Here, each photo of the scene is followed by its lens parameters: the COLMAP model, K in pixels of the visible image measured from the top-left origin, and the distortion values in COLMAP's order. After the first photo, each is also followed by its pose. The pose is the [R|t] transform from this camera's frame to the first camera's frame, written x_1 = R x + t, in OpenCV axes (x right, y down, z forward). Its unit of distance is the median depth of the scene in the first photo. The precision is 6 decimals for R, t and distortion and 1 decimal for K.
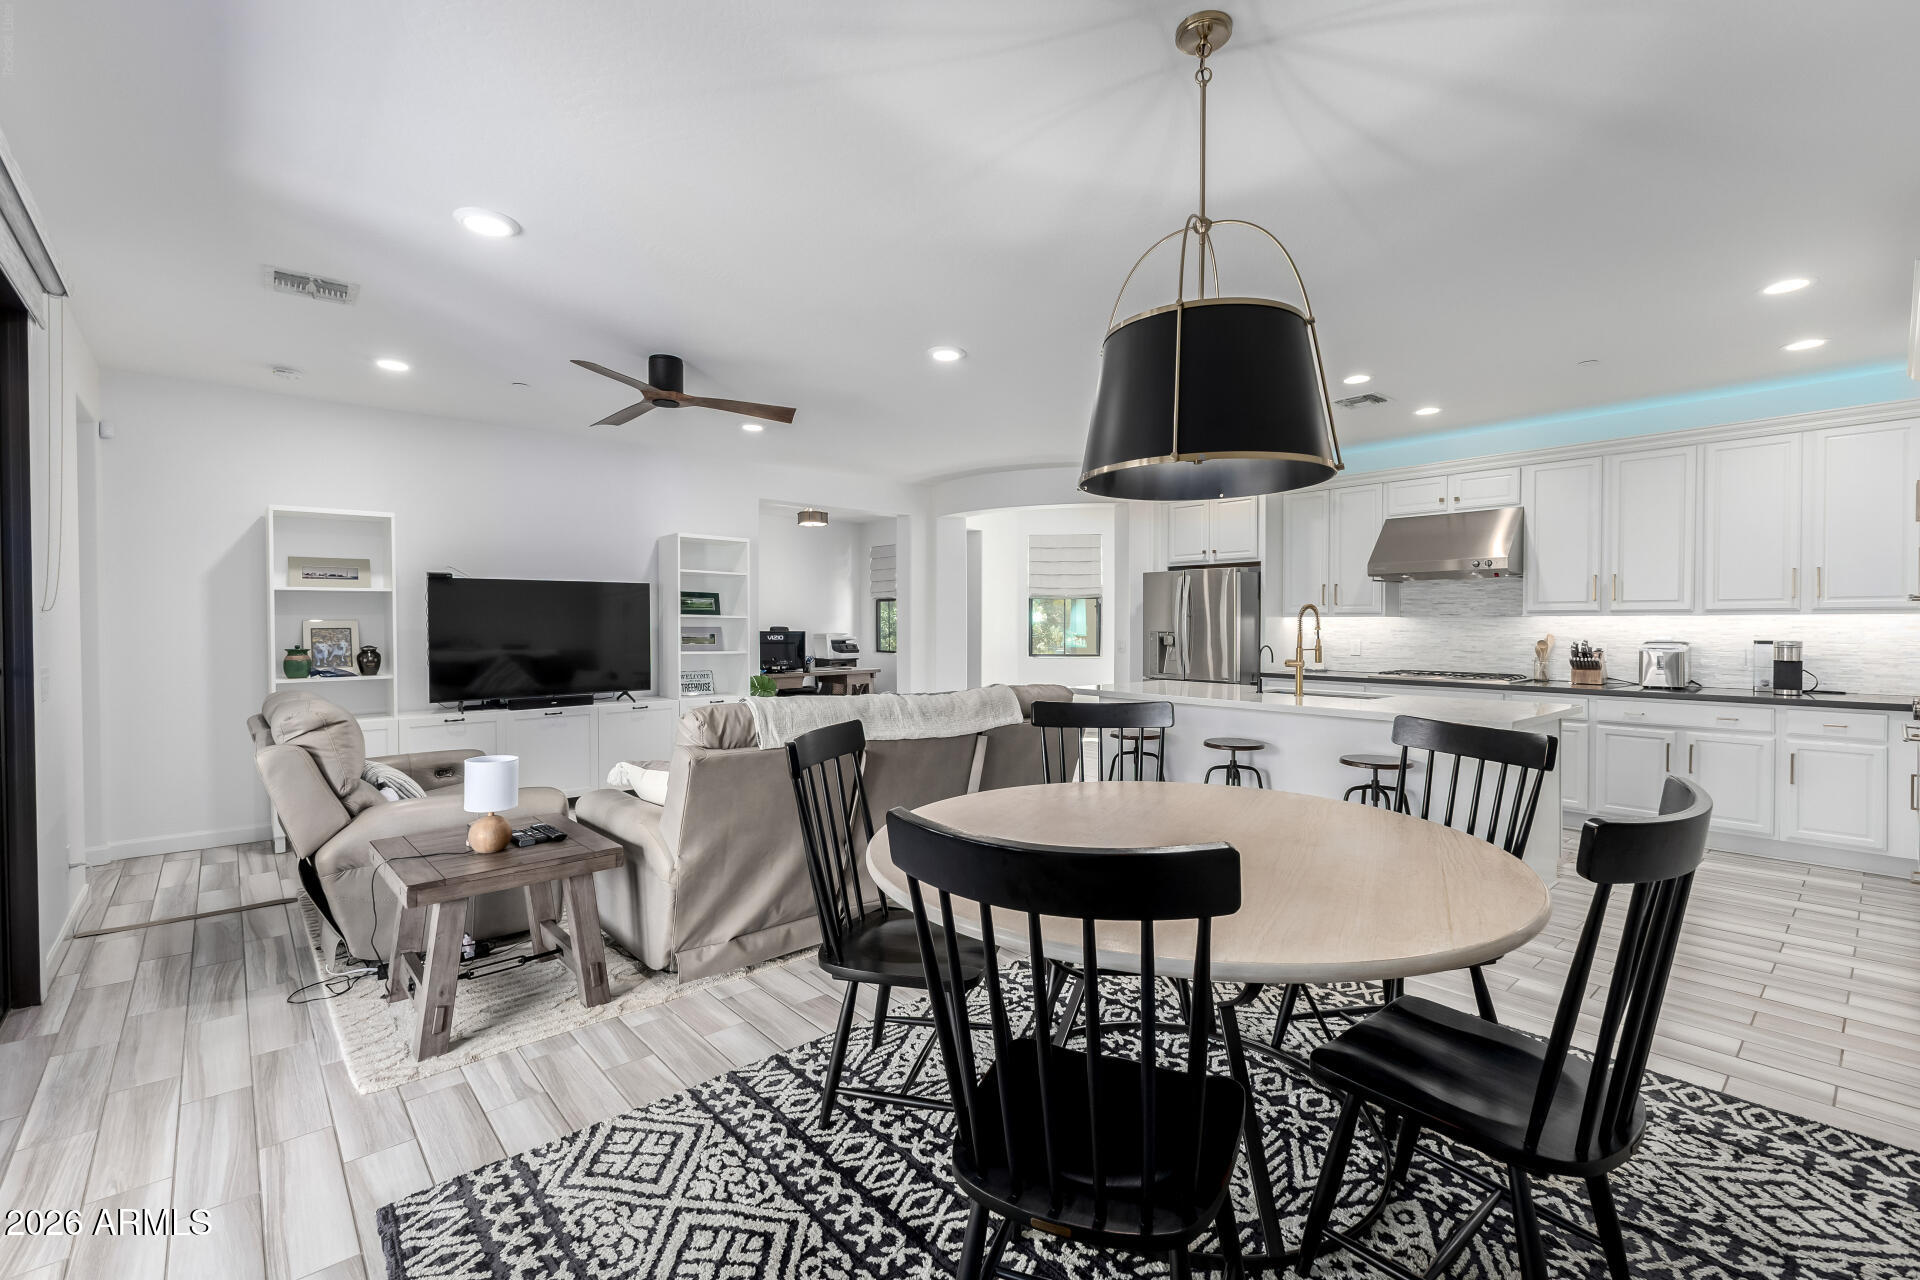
lens RADIAL K [[838.1, 0, 971.7], [0, 838.1, 635.3], [0, 0, 1]] dist [0.009091, -0.002032]
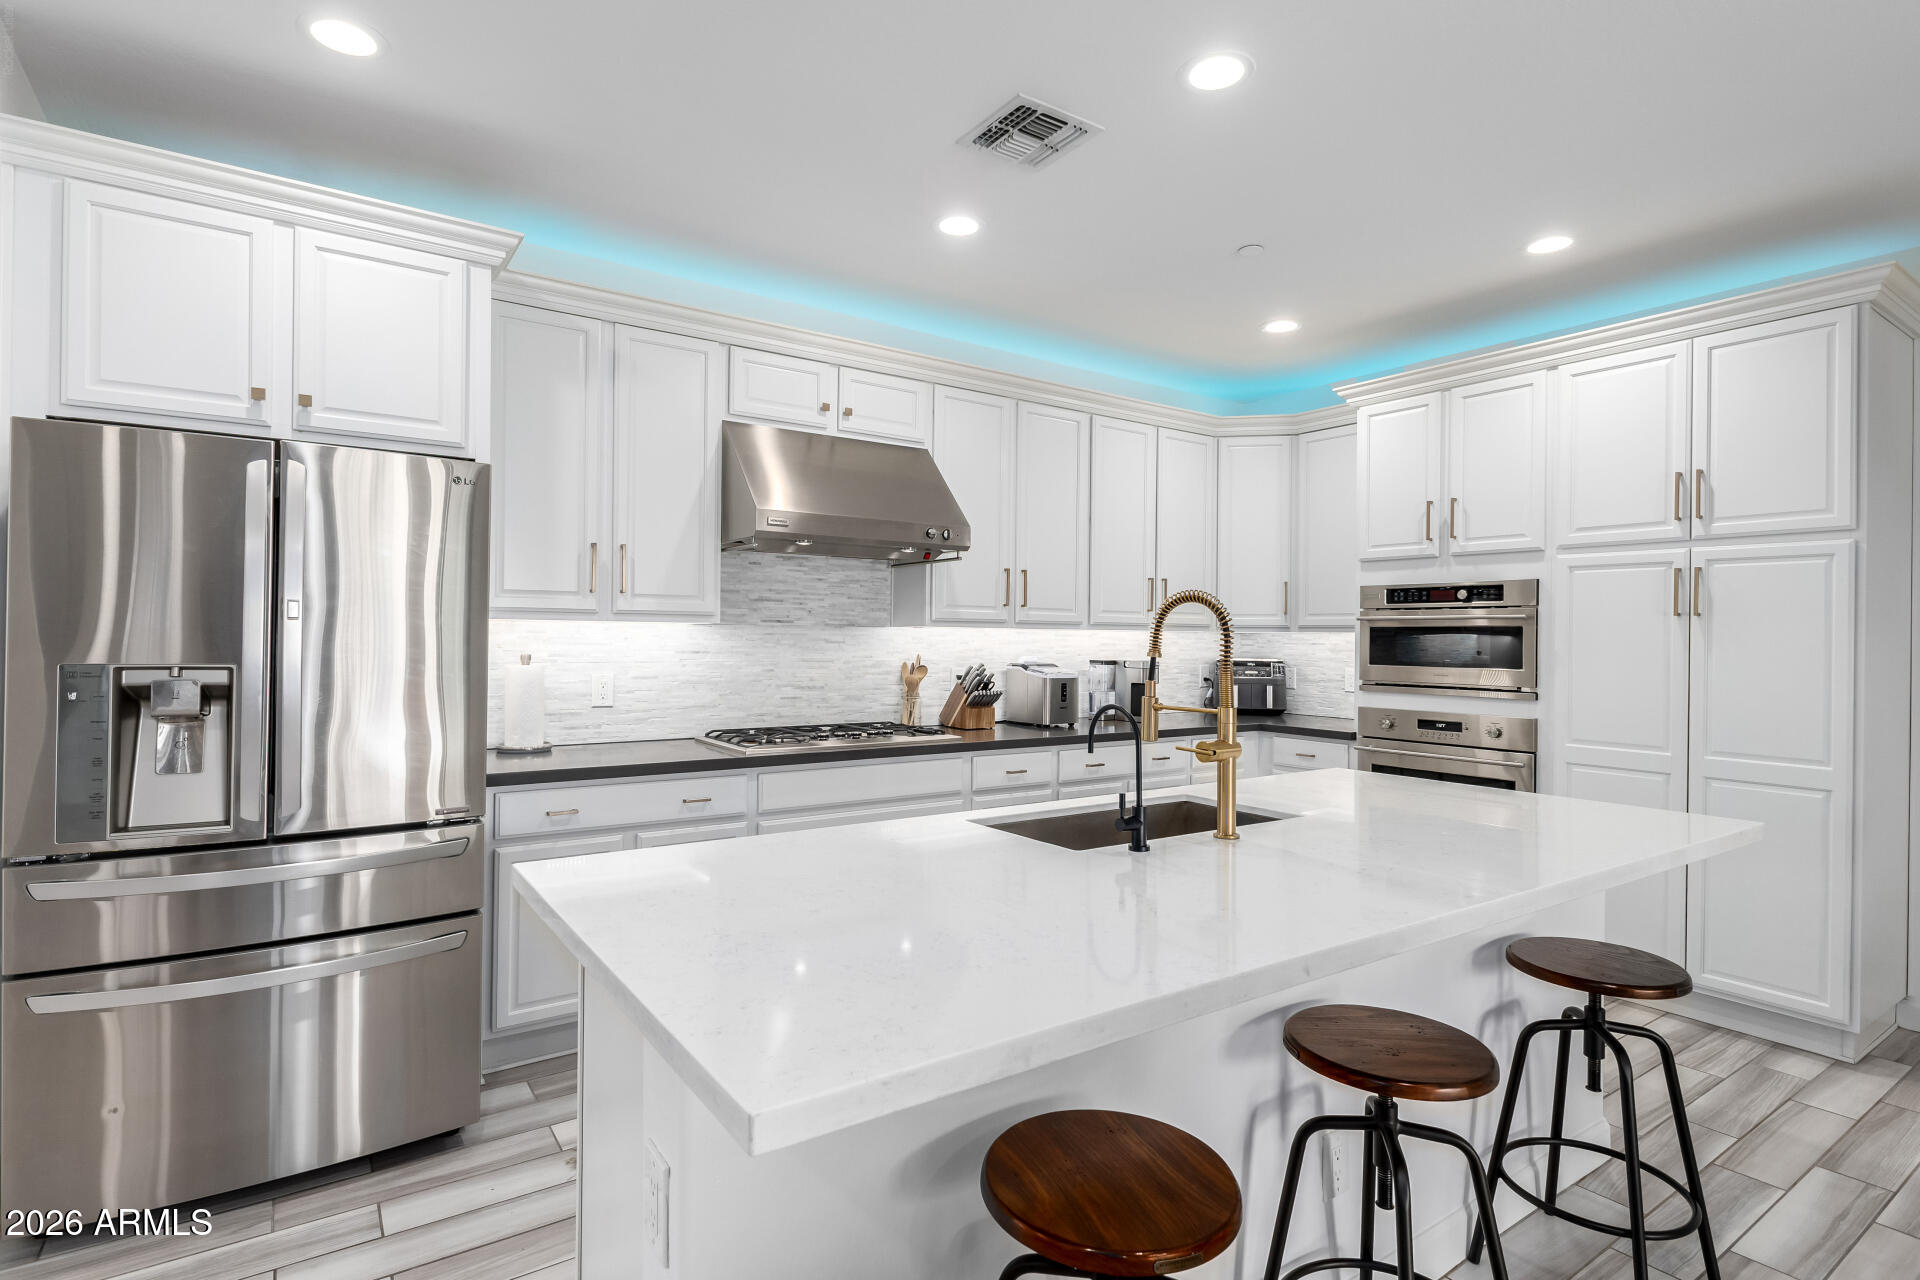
lens RADIAL K [[933.1, 0, 965.0], [0, 933.1, 630.9], [0, 0, 1]] dist [-0.006597, 0.000081]
pose [[0.142046, 0.003463, 0.989854, -0.015713], [0.006075, 0.999972, -0.004370, -0.015656], [-0.989841, 0.006634, 0.142021, 0.828001]]
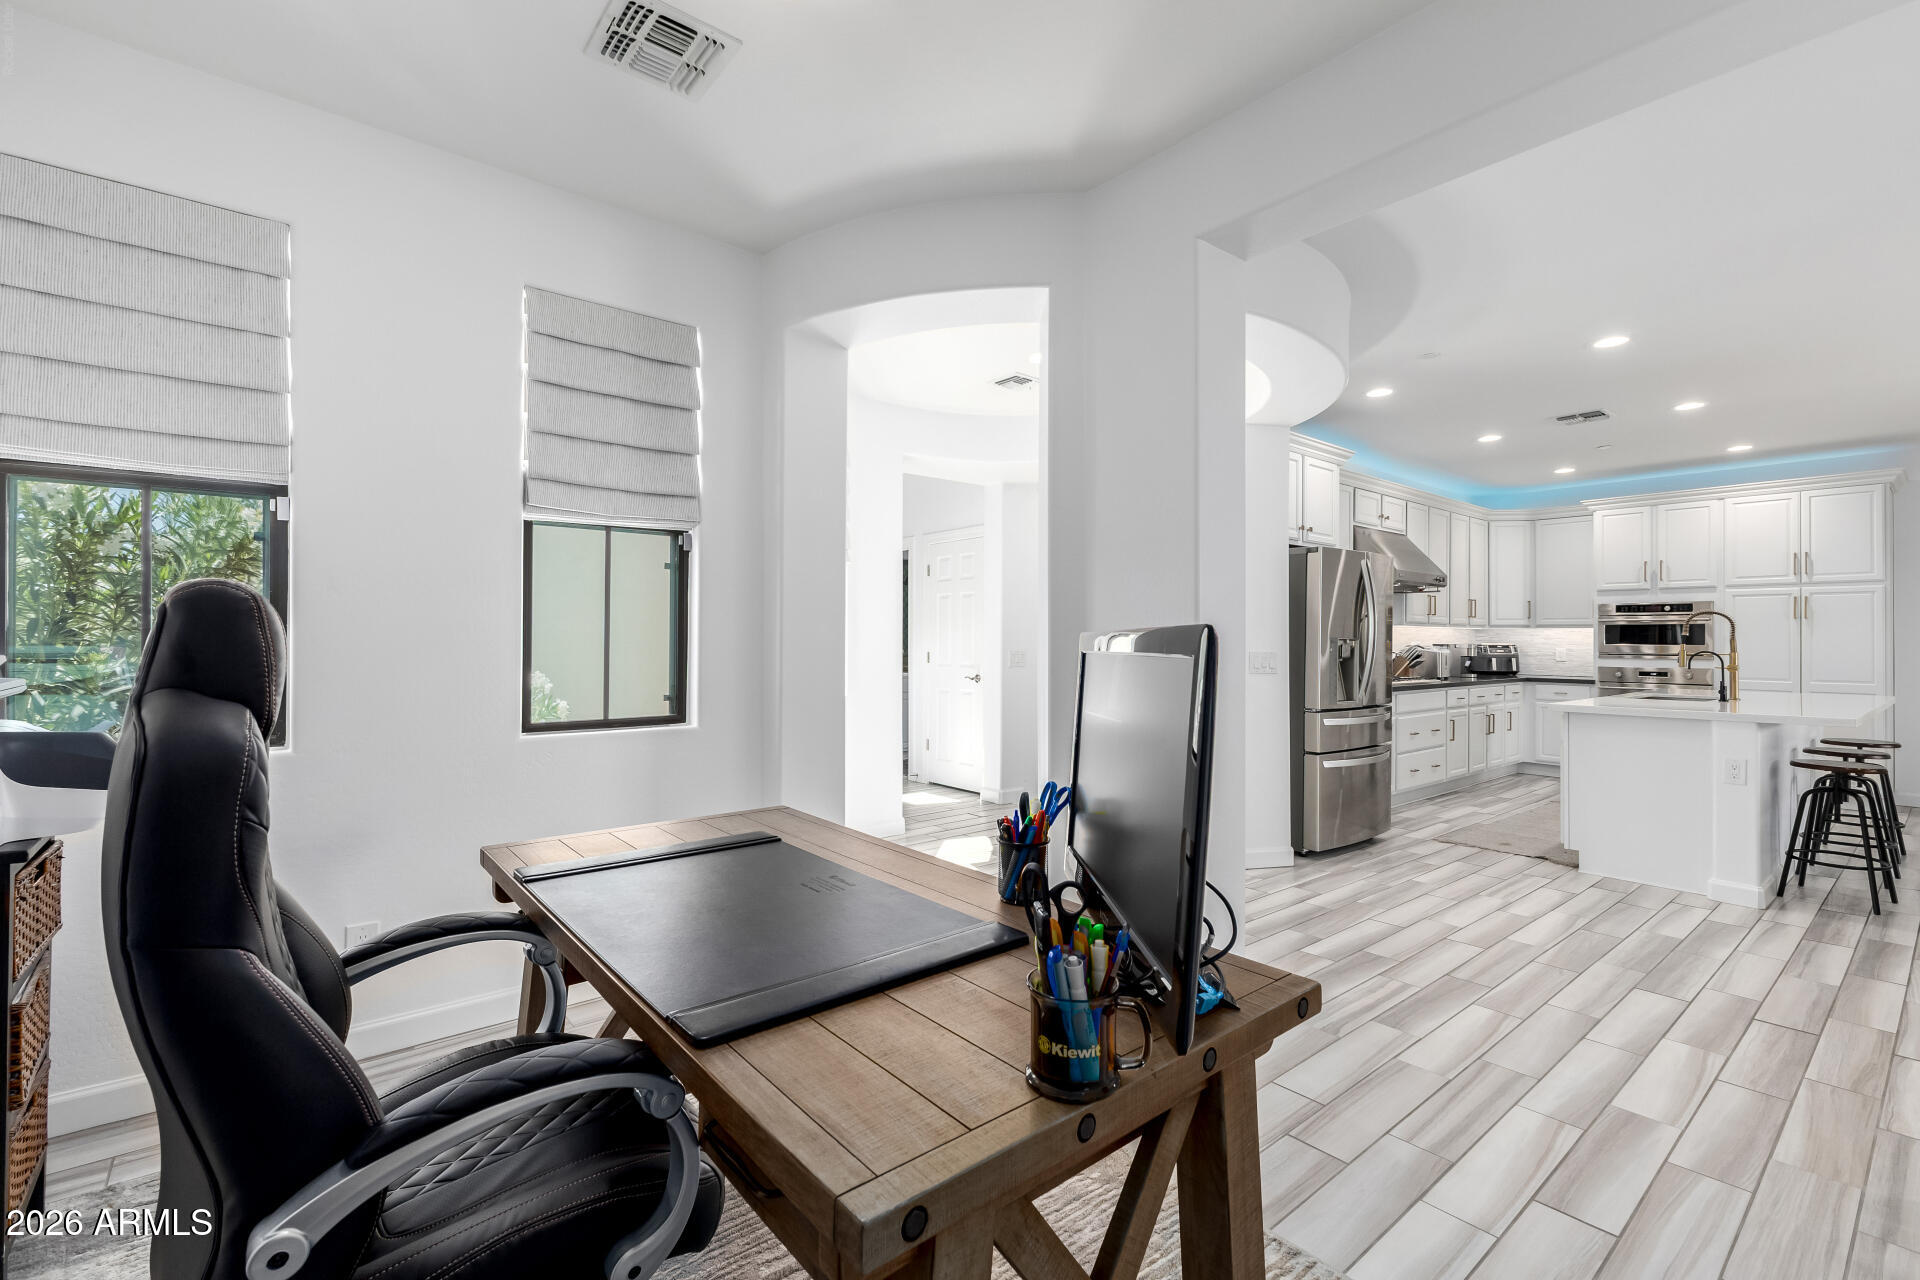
lens RADIAL K [[838.1, 0, 947.0], [0, 838.1, 631.5], [0, 0, 1]] dist [0.009091, -0.002032]
pose [[0.052711, 0.006870, 0.998586, -0.549707], [0.014022, 0.999873, -0.007619, -0.014446], [-0.998511, 0.014404, 0.052608, 1.513502]]
